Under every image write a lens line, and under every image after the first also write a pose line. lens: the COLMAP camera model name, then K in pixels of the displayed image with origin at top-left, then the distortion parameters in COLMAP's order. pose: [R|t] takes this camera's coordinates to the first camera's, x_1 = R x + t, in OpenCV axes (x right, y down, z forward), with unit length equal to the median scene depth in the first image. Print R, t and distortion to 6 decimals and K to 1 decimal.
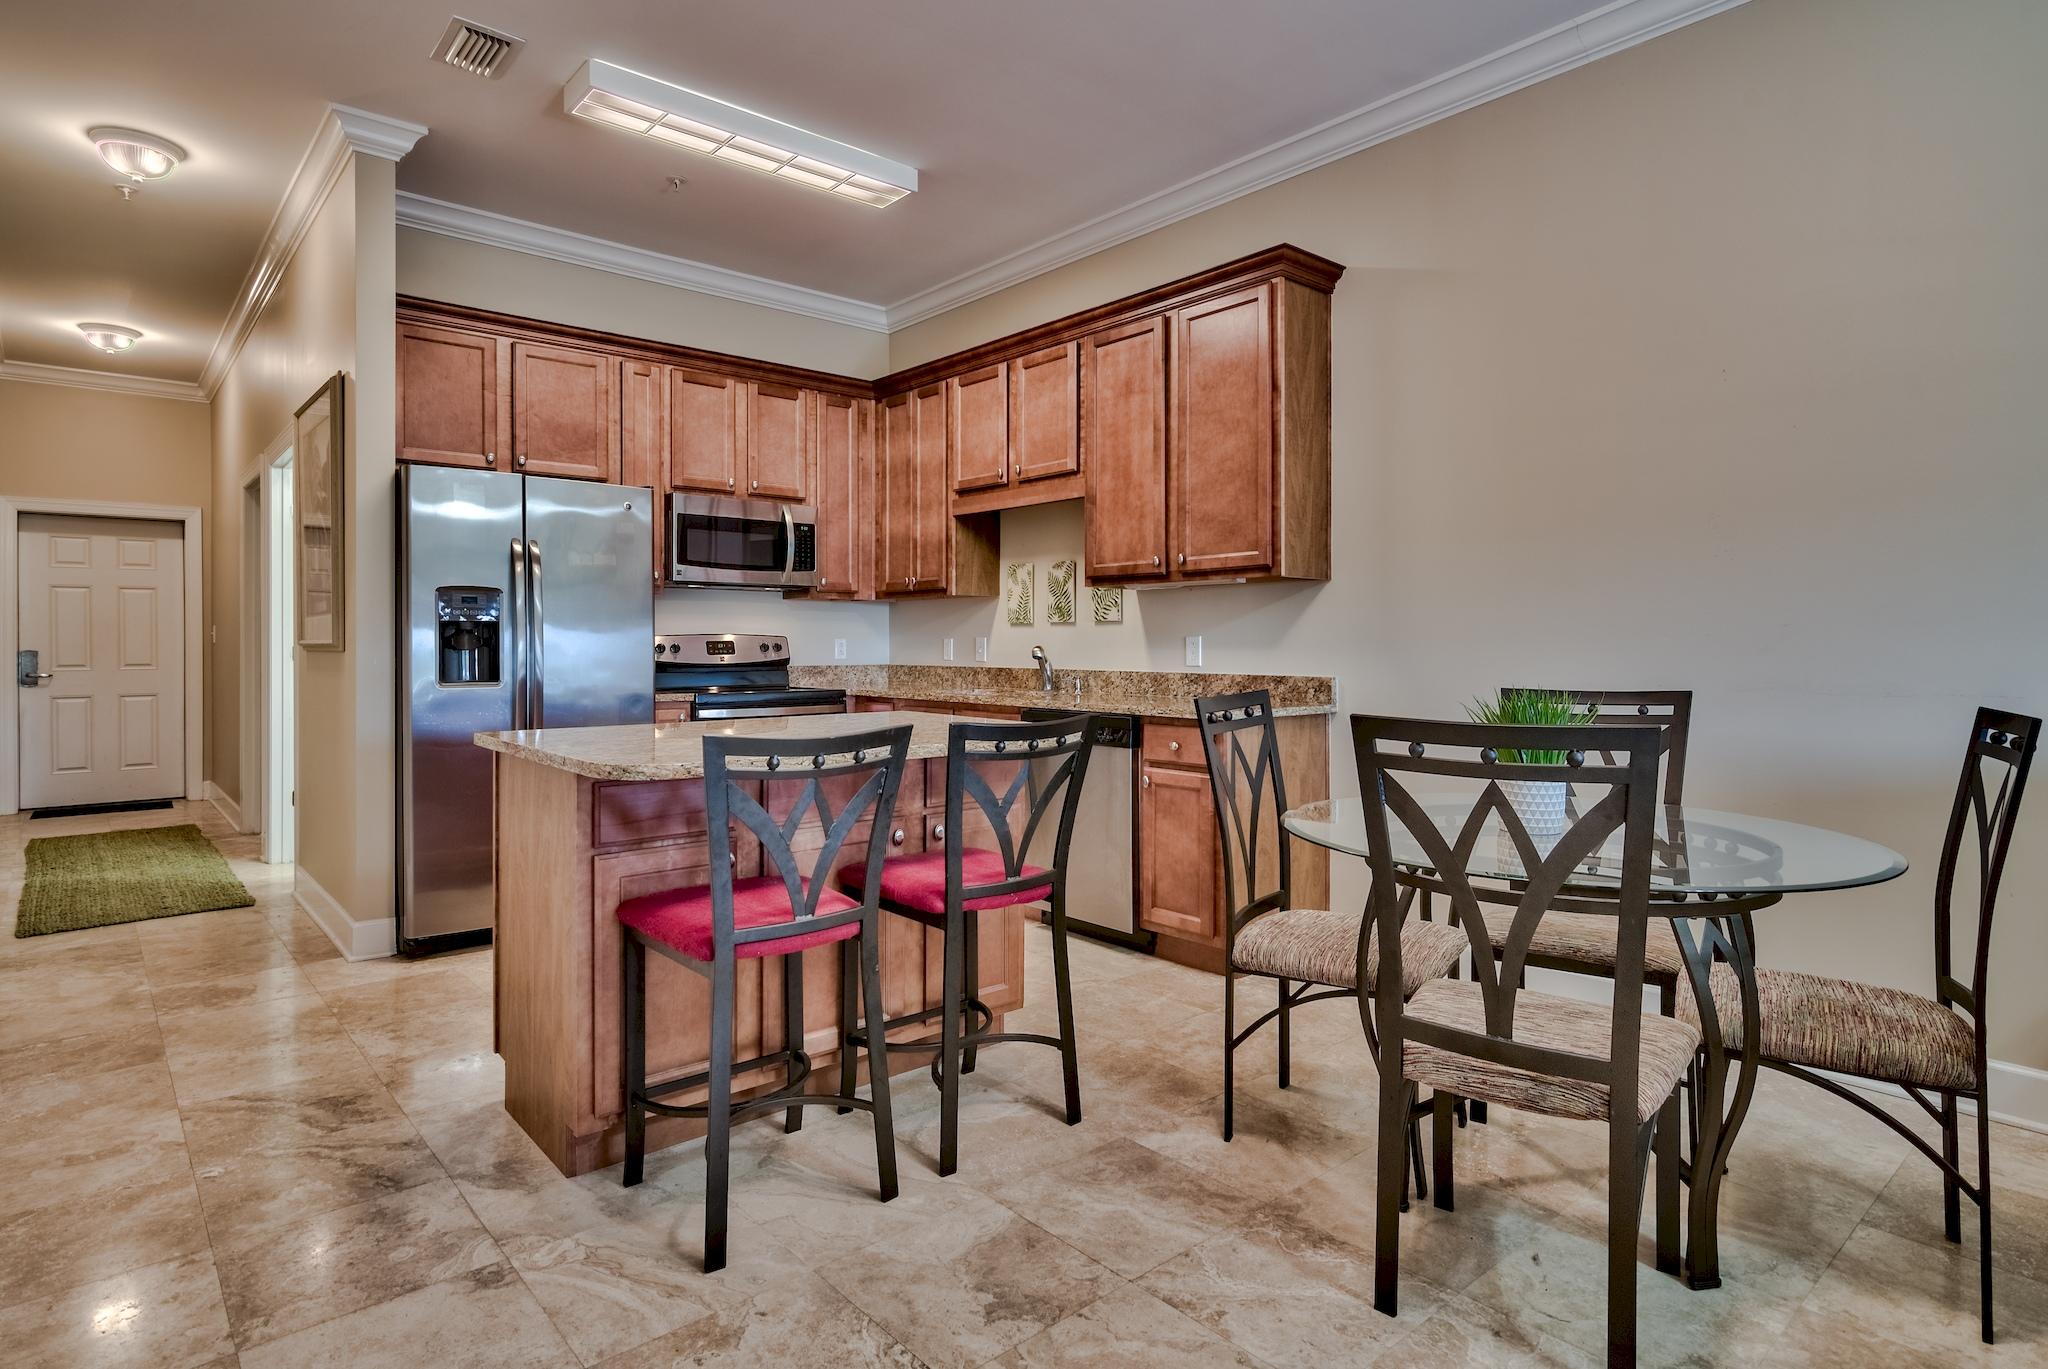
lens RADIAL K [[1093.1, 0, 1044.9], [0, 1093.1, 647.1], [0, 0, 1]] dist [0.001427, 0.000134]
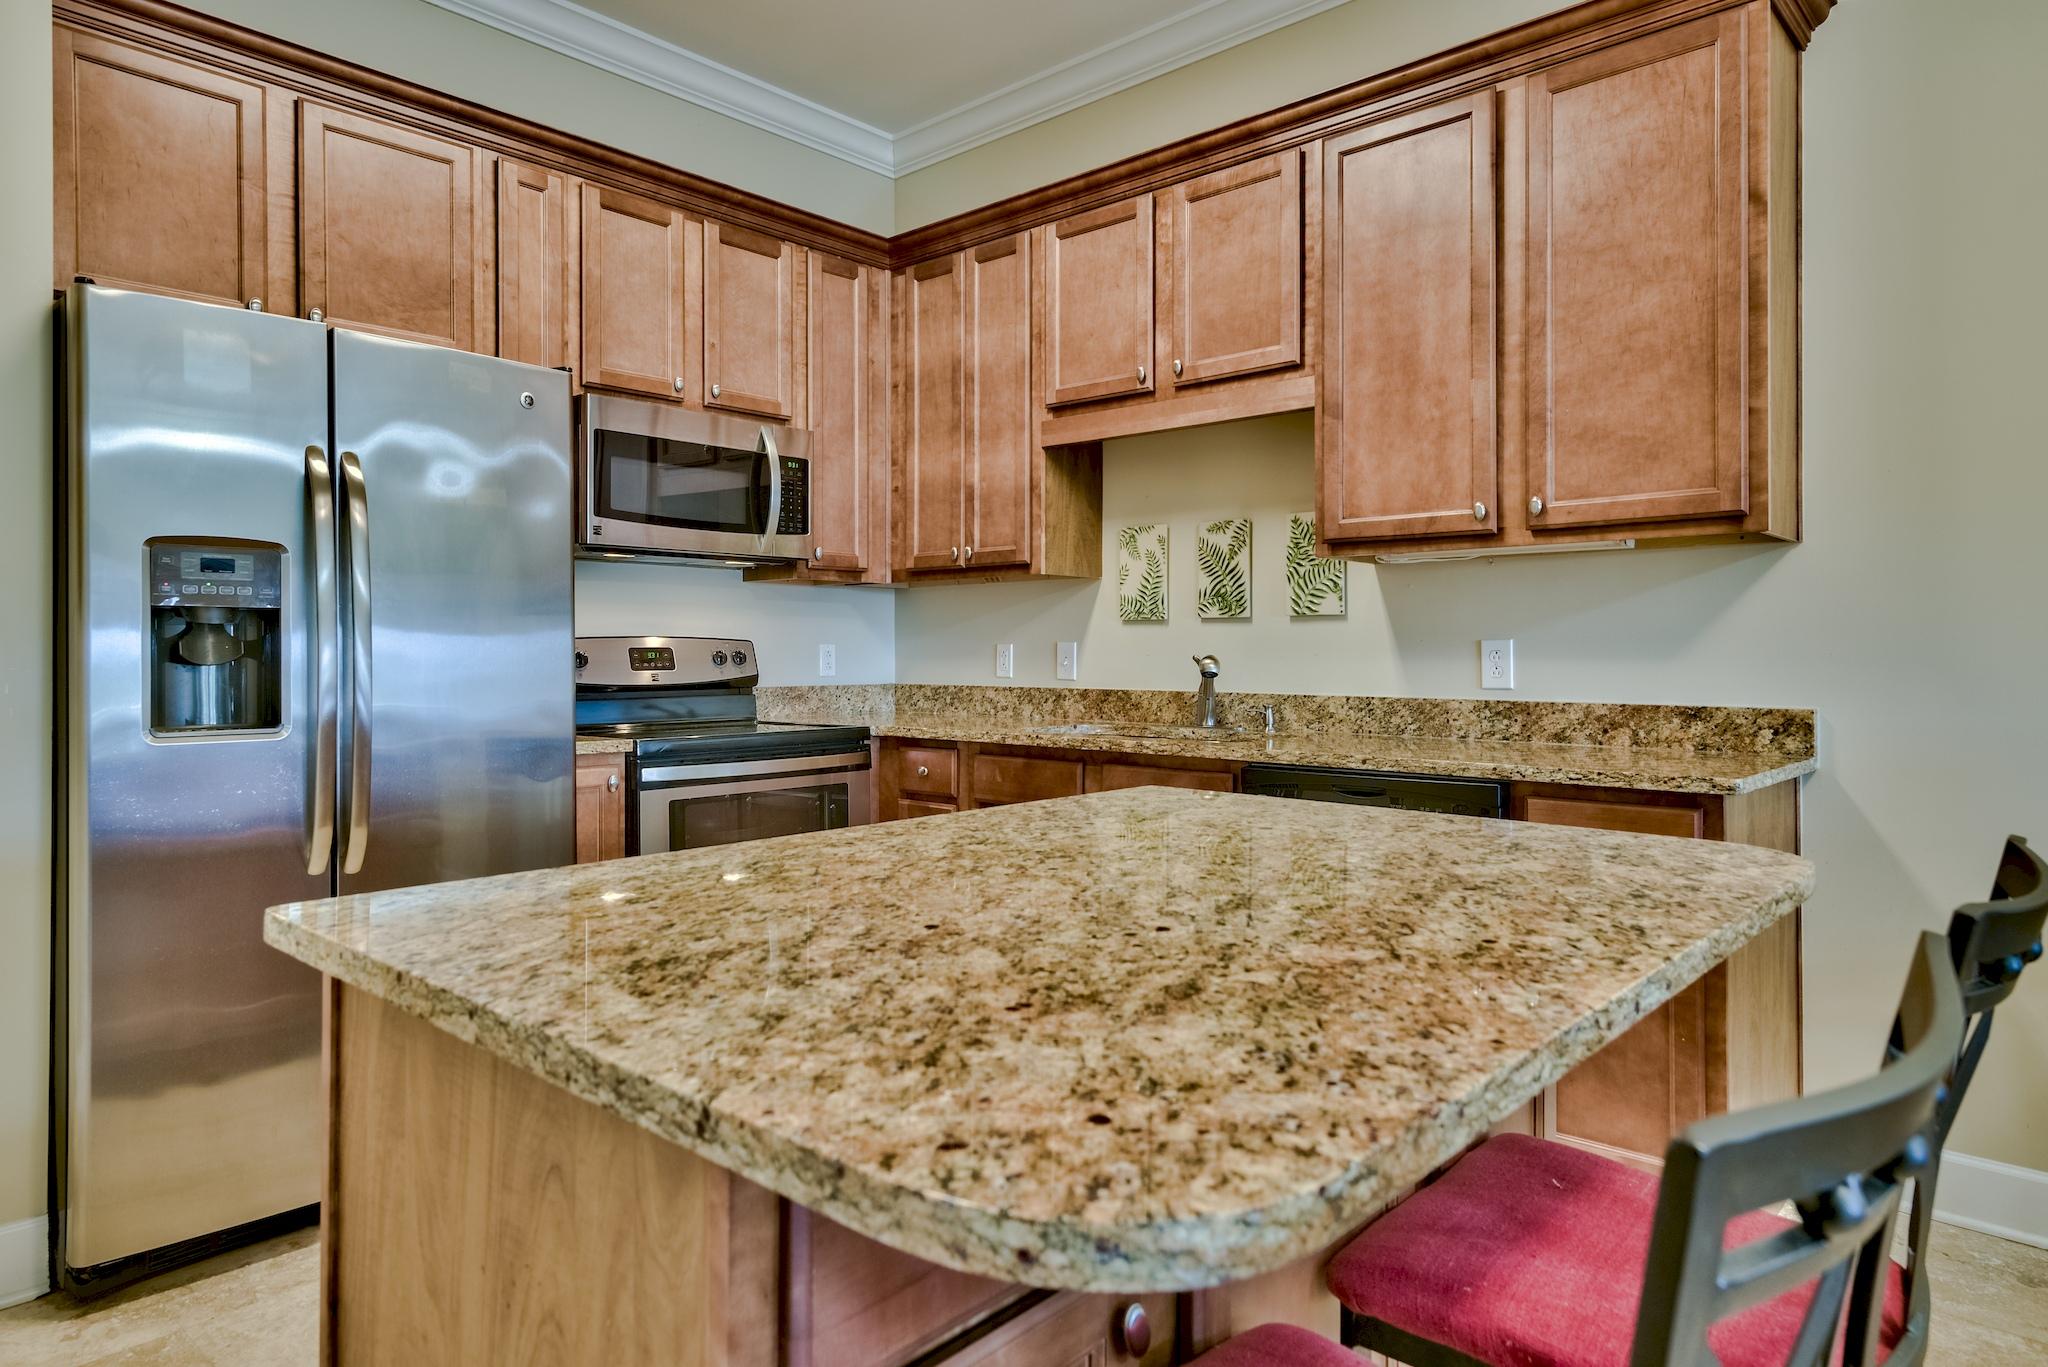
lens RADIAL K [[1238.9, 0, 1039.3], [0, 1238.9, 649.1], [0, 0, 1]] dist [0.019969, -0.000259]
pose [[0.993214, -0.000390, 0.116298, -0.183603], [0.000964, 0.999988, -0.004879, -0.001333], [-0.116294, 0.004958, 0.993202, 0.324298]]
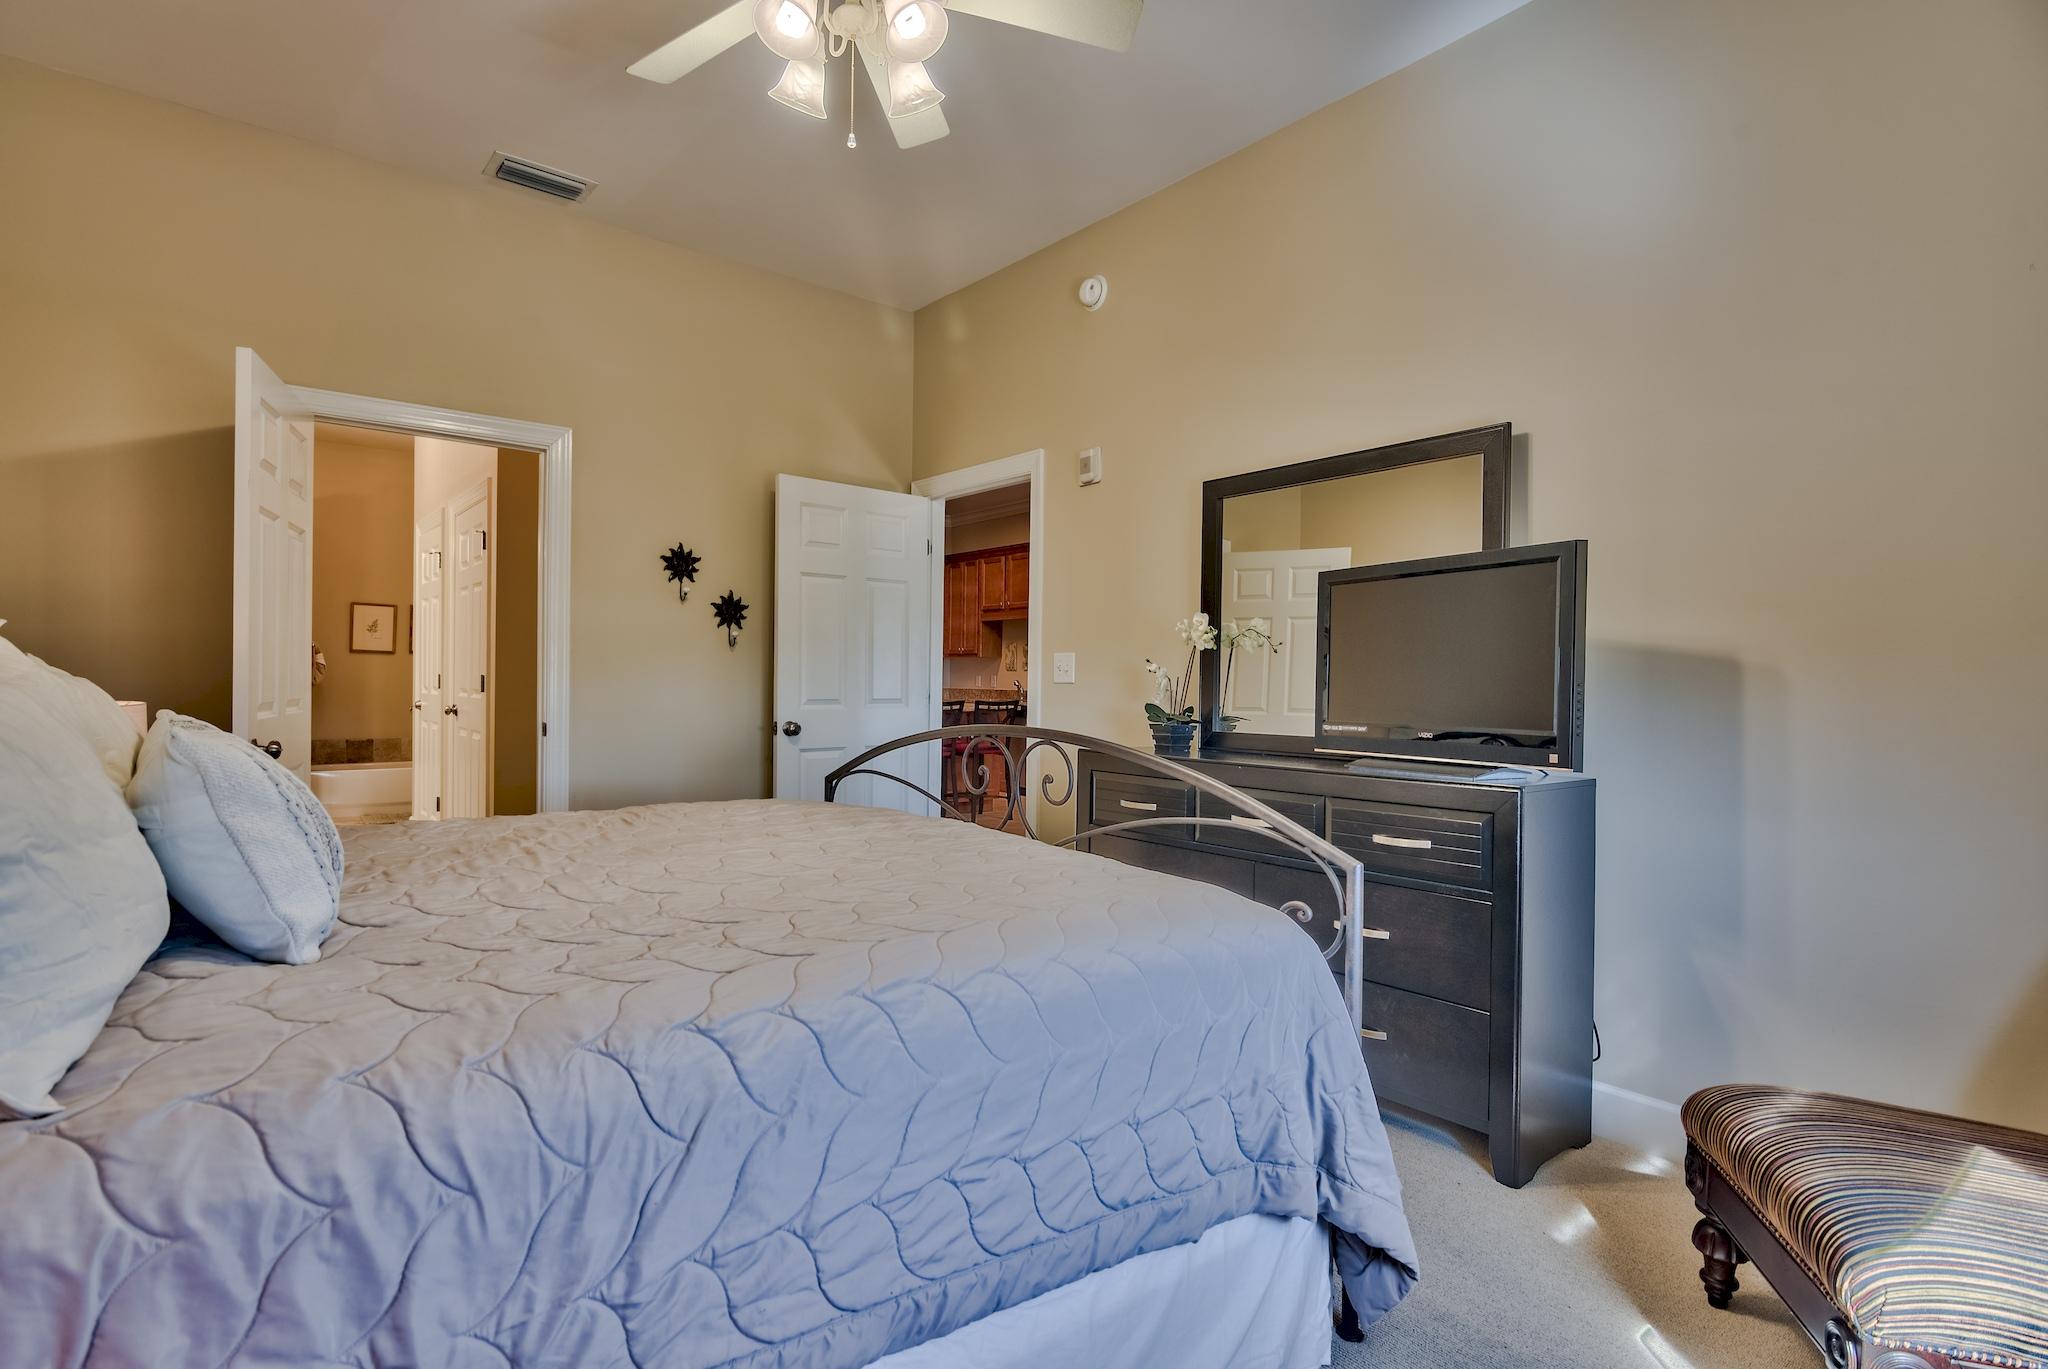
lens RADIAL K [[1063.6, 0, 1030.5], [0, 1063.6, 688.3], [0, 0, 1]] dist [-0.005147, 0.000569]
pose [[0.998829, 0.012932, -0.046630, 0.128106], [-0.012820, 0.999914, 0.002695, 0.008337], [0.046661, -0.002094, 0.998909, -1.240872]]
